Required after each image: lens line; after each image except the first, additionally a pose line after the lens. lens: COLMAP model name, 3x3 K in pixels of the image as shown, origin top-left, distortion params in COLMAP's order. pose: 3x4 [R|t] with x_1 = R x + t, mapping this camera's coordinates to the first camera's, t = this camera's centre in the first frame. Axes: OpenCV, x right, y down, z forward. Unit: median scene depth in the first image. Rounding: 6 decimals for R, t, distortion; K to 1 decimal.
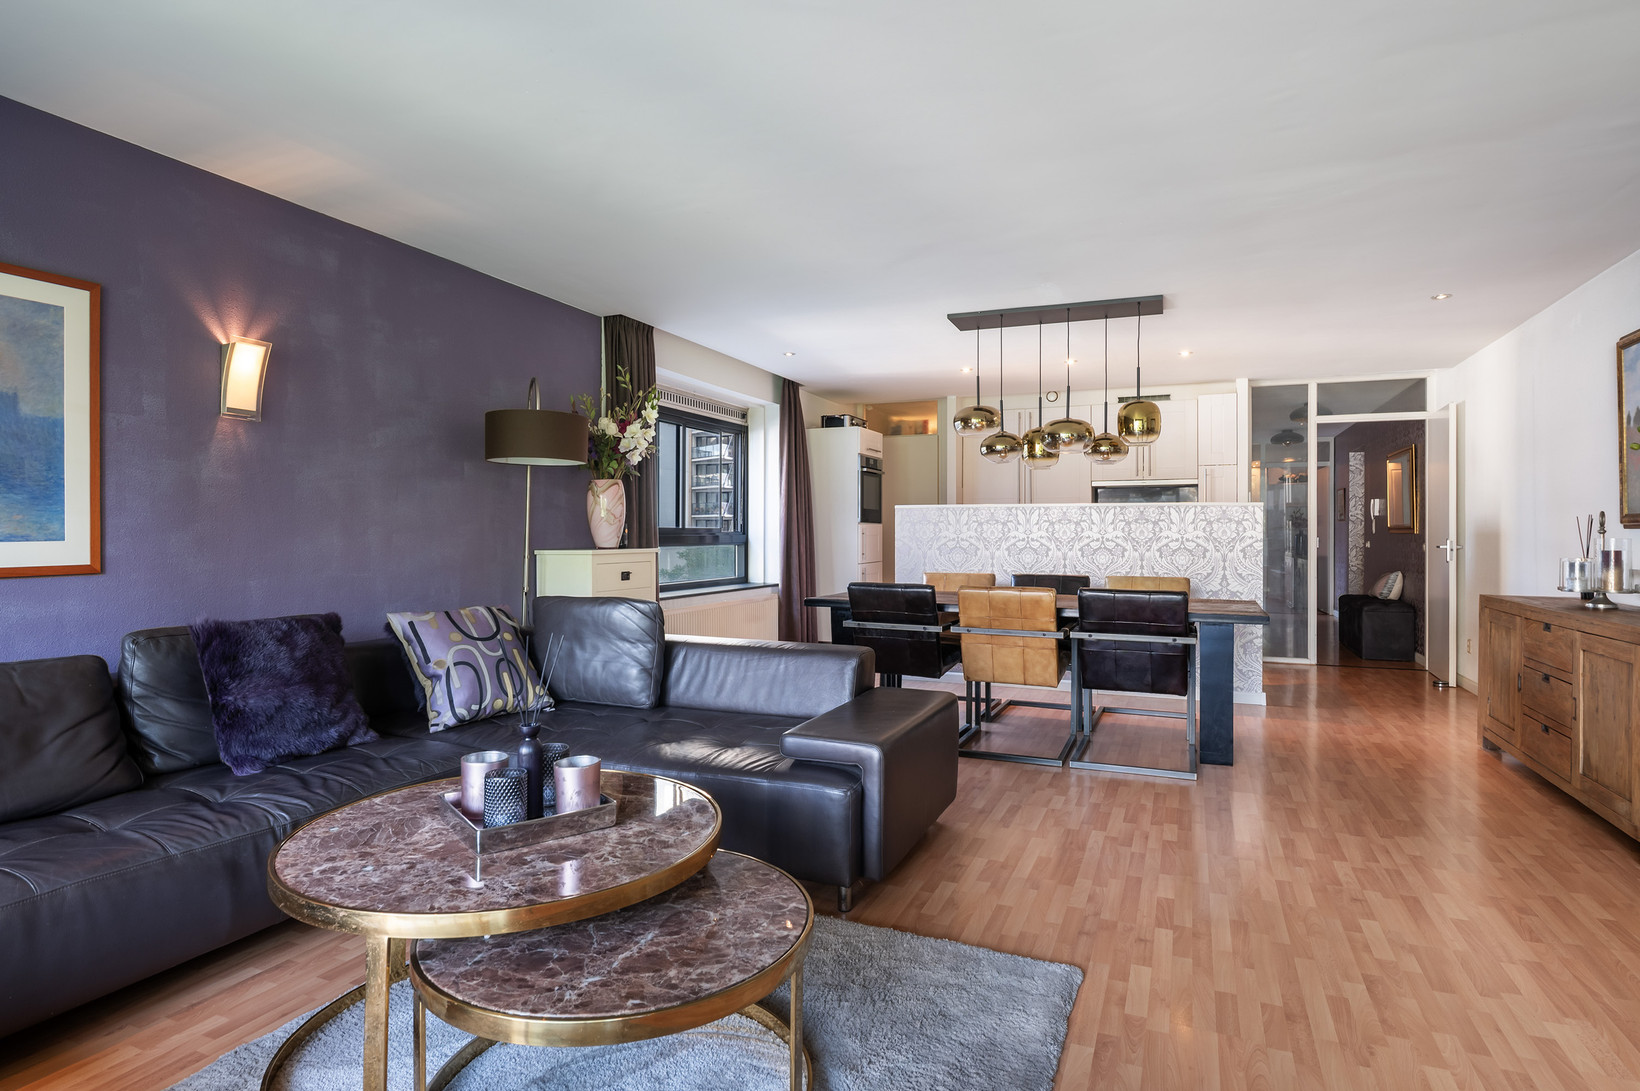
lens RADIAL K [[857.5, 0, 825.6], [0, 857.5, 536.1], [0, 0, 1]] dist [-0.002048, -0.003087]
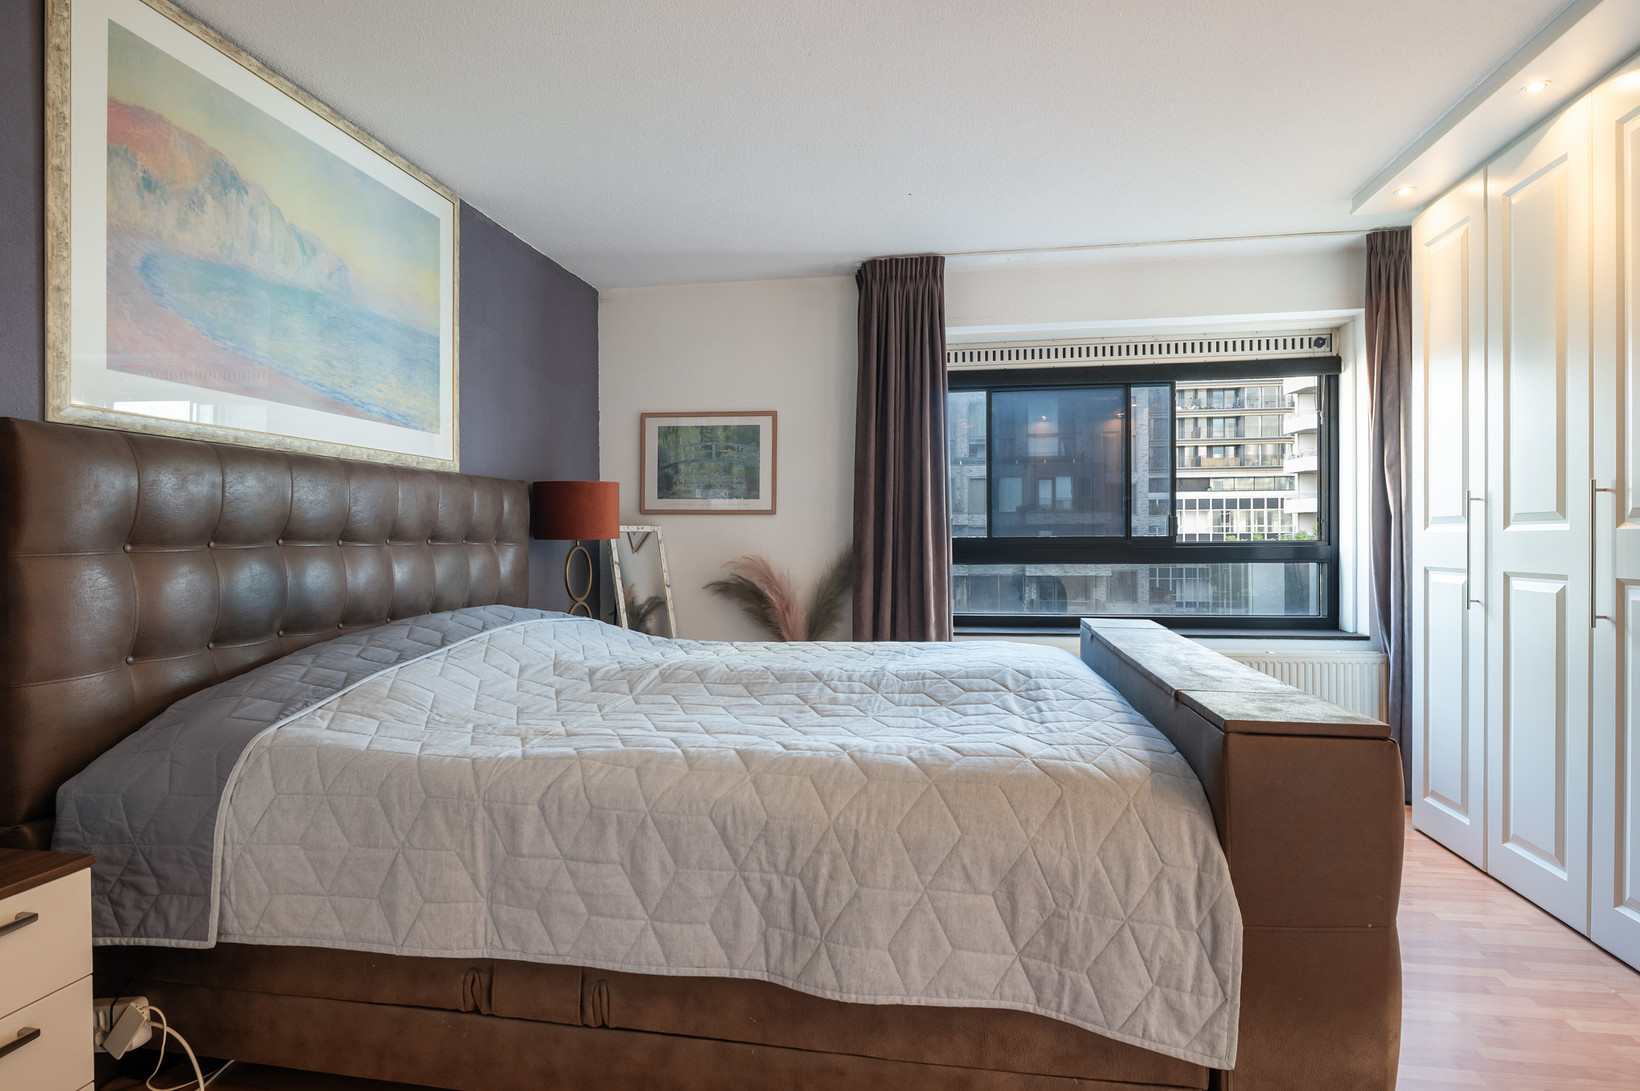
lens RADIAL K [[857.5, 0, 823.0], [0, 857.5, 546.4], [0, 0, 1]] dist [-0.002048, -0.003087]
pose [[0.226674, 0.000683, -0.973970, 0.898928], [-0.002985, 0.999996, 0.000006, 0.001185], [0.973966, 0.002906, 0.226675, 1.241582]]
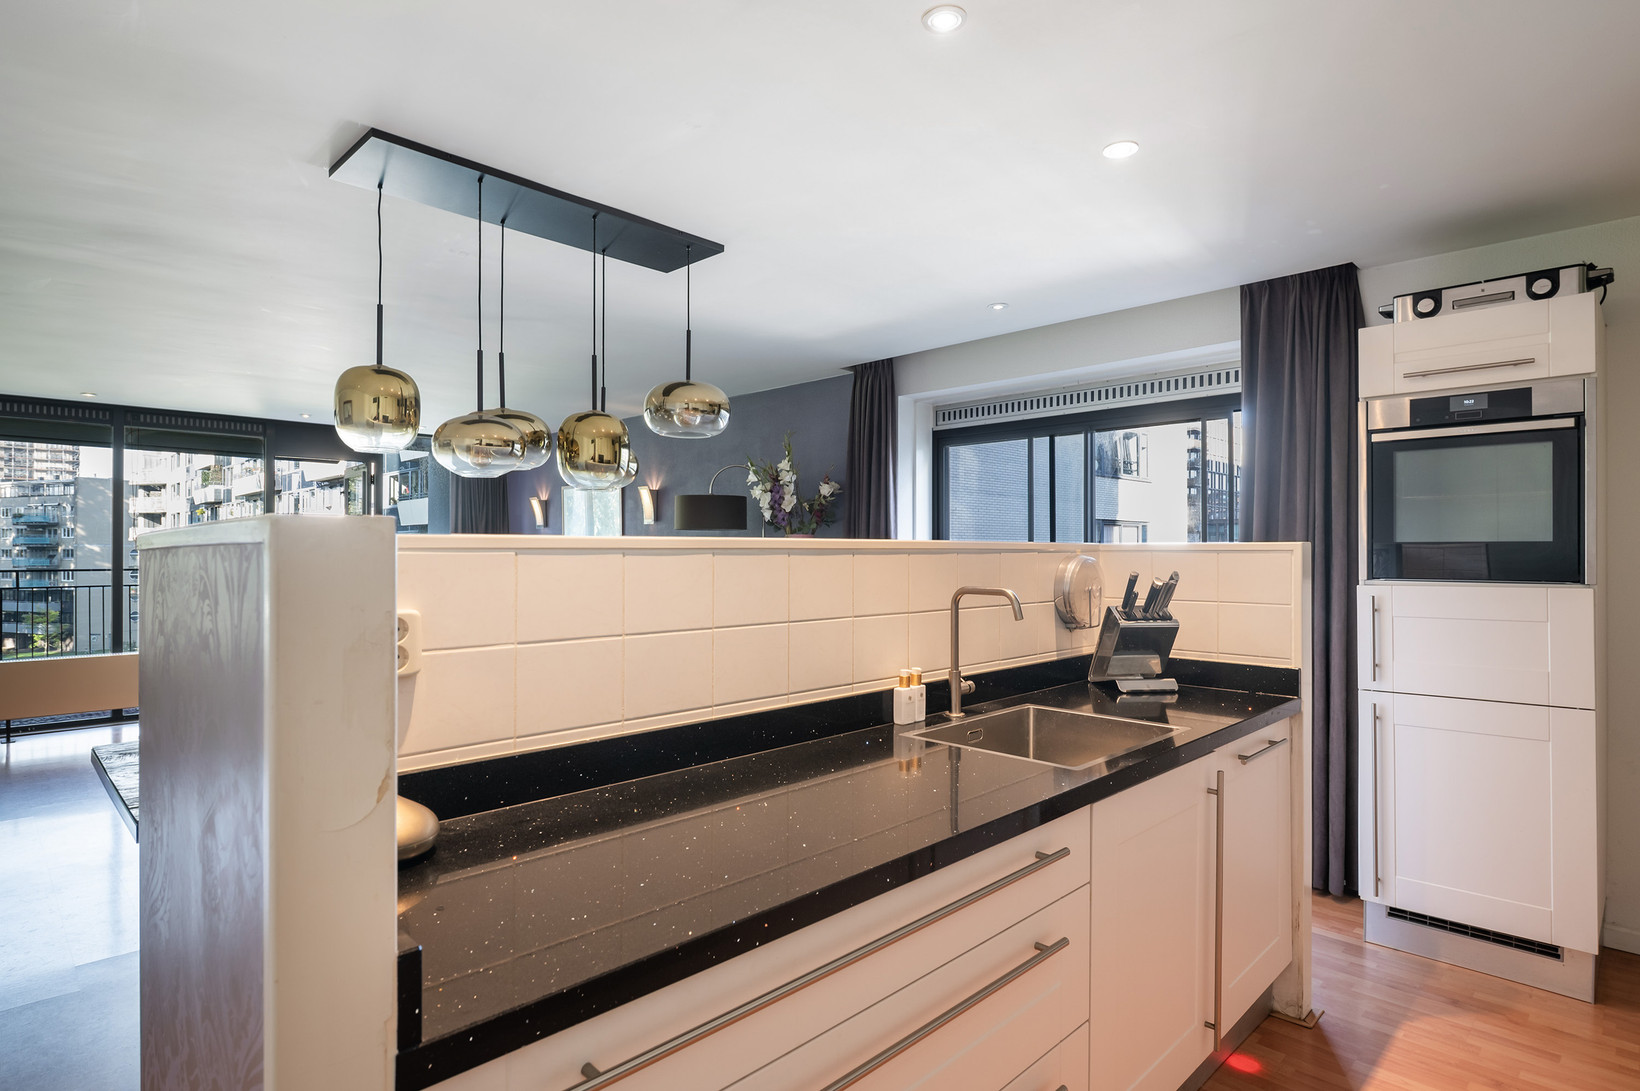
lens RADIAL K [[857.5, 0, 821.4], [0, 857.5, 551.3], [0, 0, 1]] dist [-0.002048, -0.003087]
pose [[-0.373690, -0.006400, -0.927532, 1.099196], [-0.006364, 0.999970, -0.004336, -0.059202], [0.927532, 0.004283, -0.373720, 2.120858]]
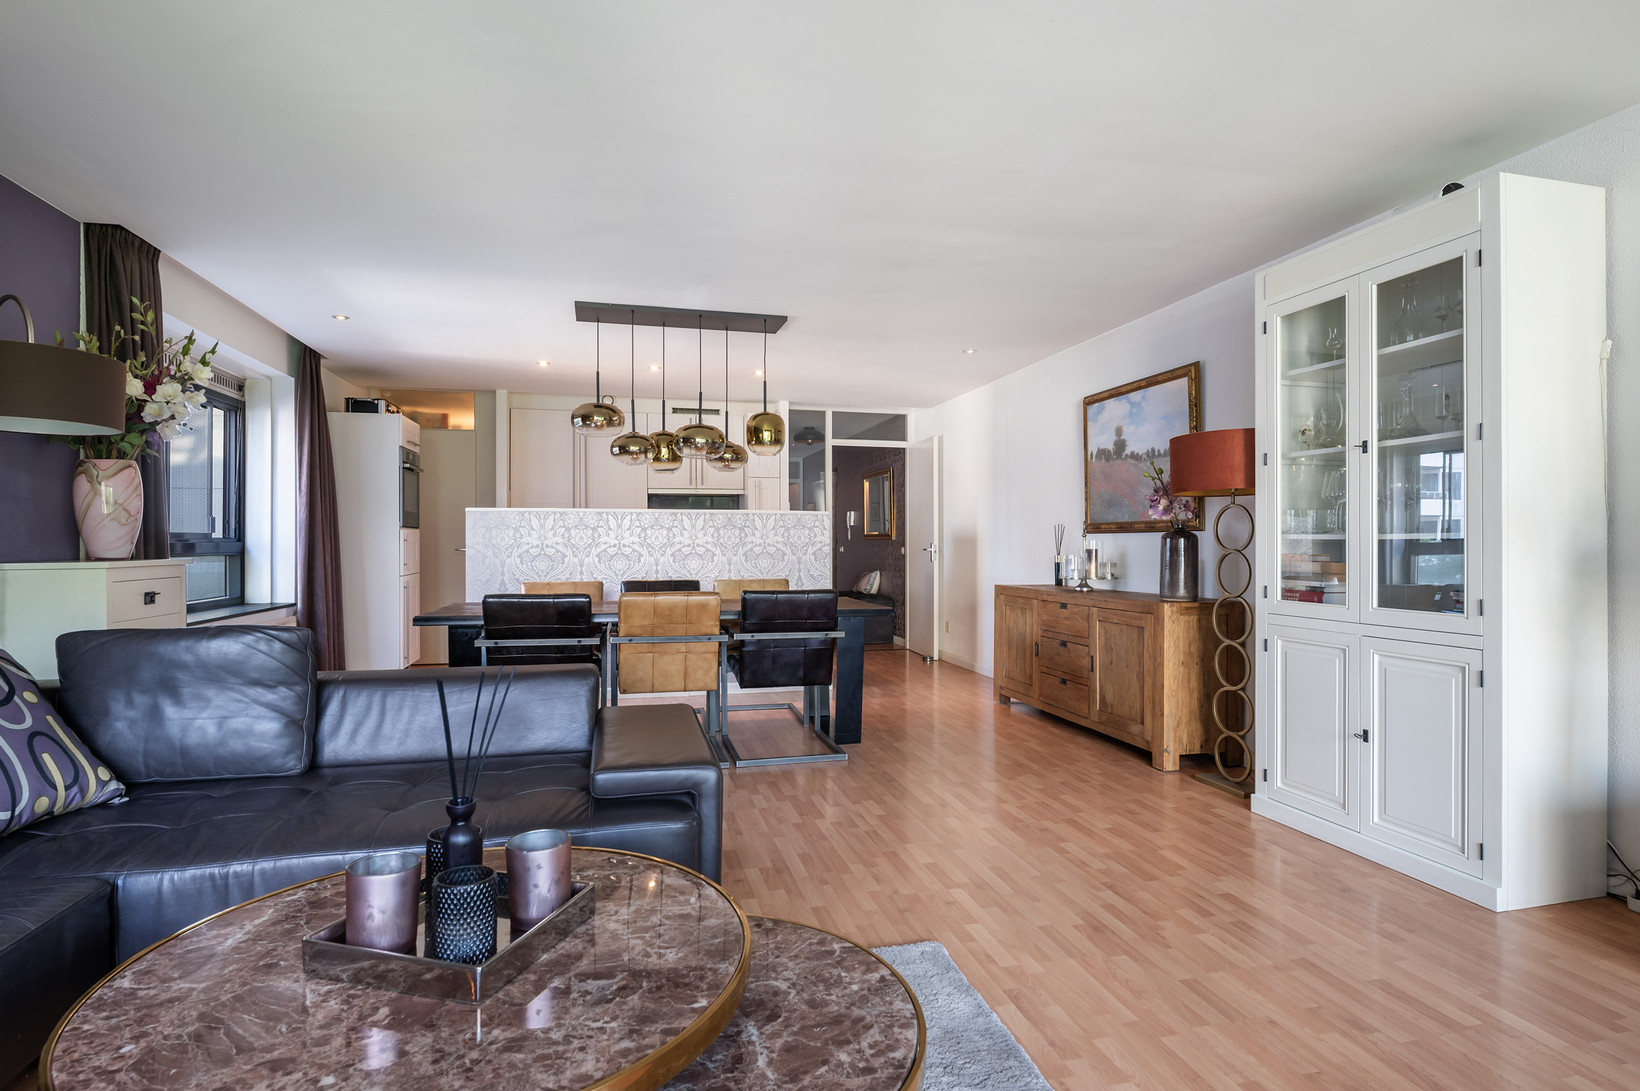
lens RADIAL K [[857.5, 0, 826.2], [0, 857.5, 543.0], [0, 0, 1]] dist [-0.002048, -0.003087]
pose [[0.801480, -0.003380, 0.598012, -0.302700], [0.005565, 0.999983, -0.001807, 0.008107], [-0.597996, 0.004776, 0.801485, 0.155286]]
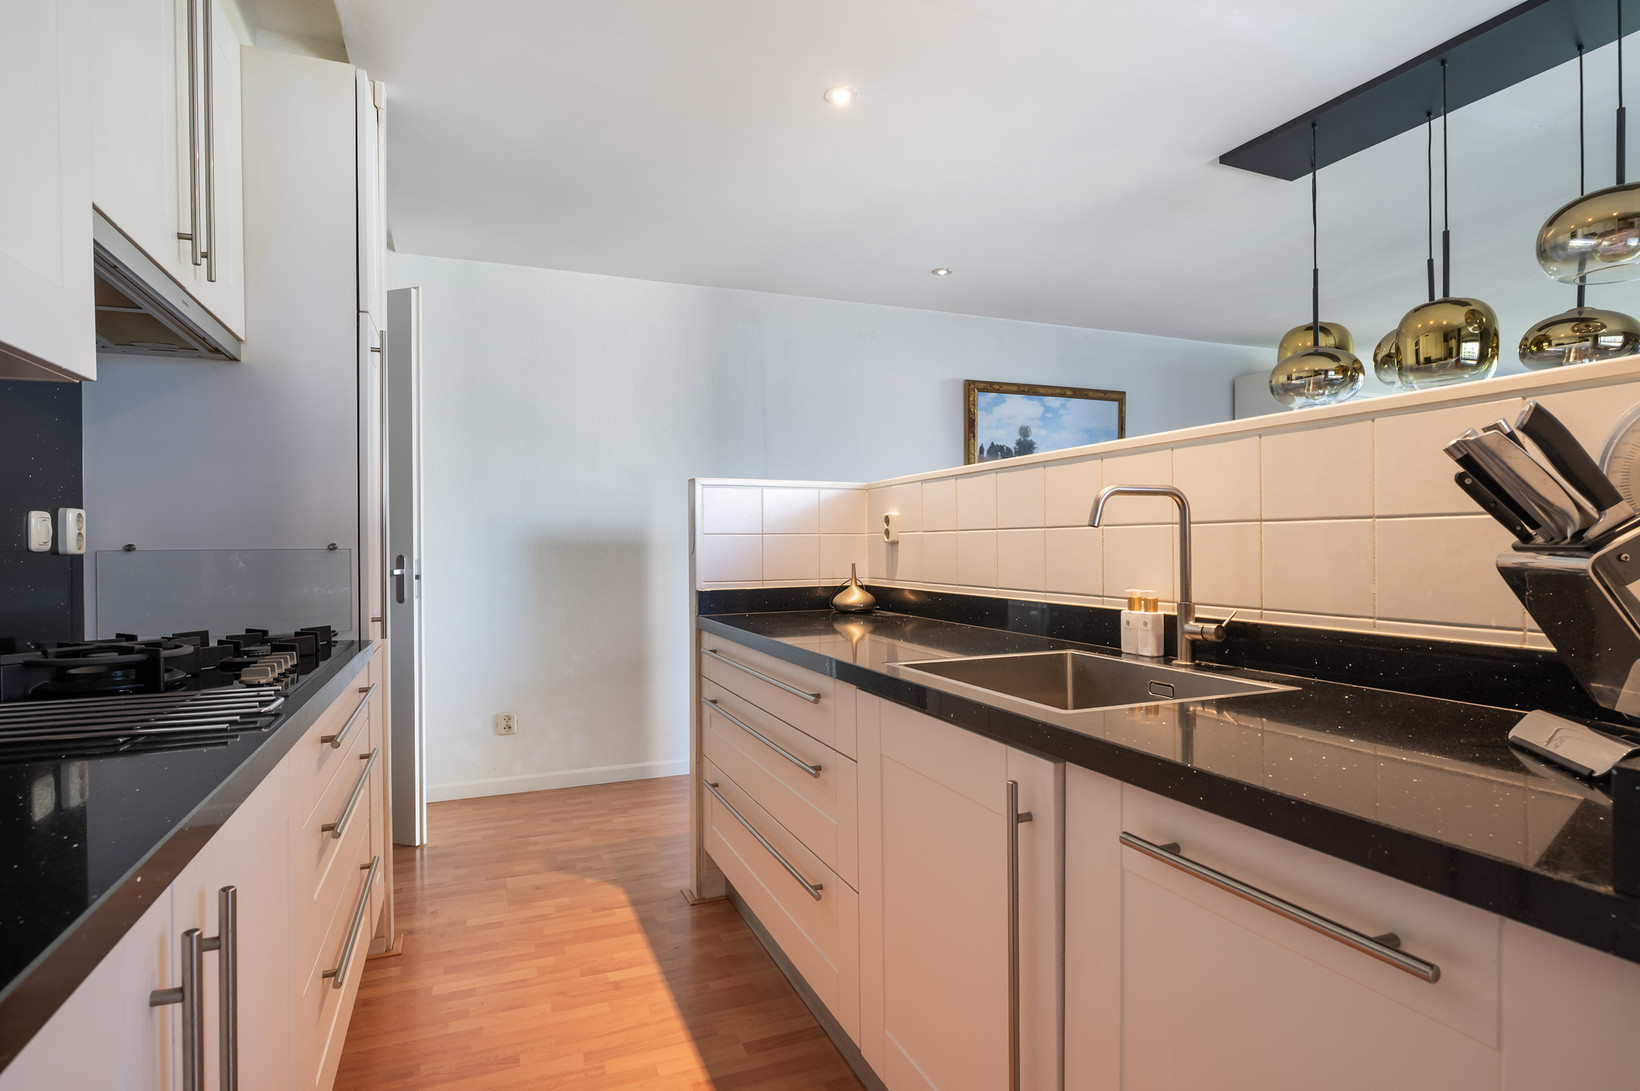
lens RADIAL K [[857.5, 0, 830.8], [0, 857.5, 526.5], [0, 0, 1]] dist [-0.002048, -0.003087]
pose [[-0.712344, 0.015174, 0.701667, 0.268624], [0.005051, 0.999851, -0.016495, -0.006655], [-0.701812, -0.008206, -0.712315, 2.435260]]
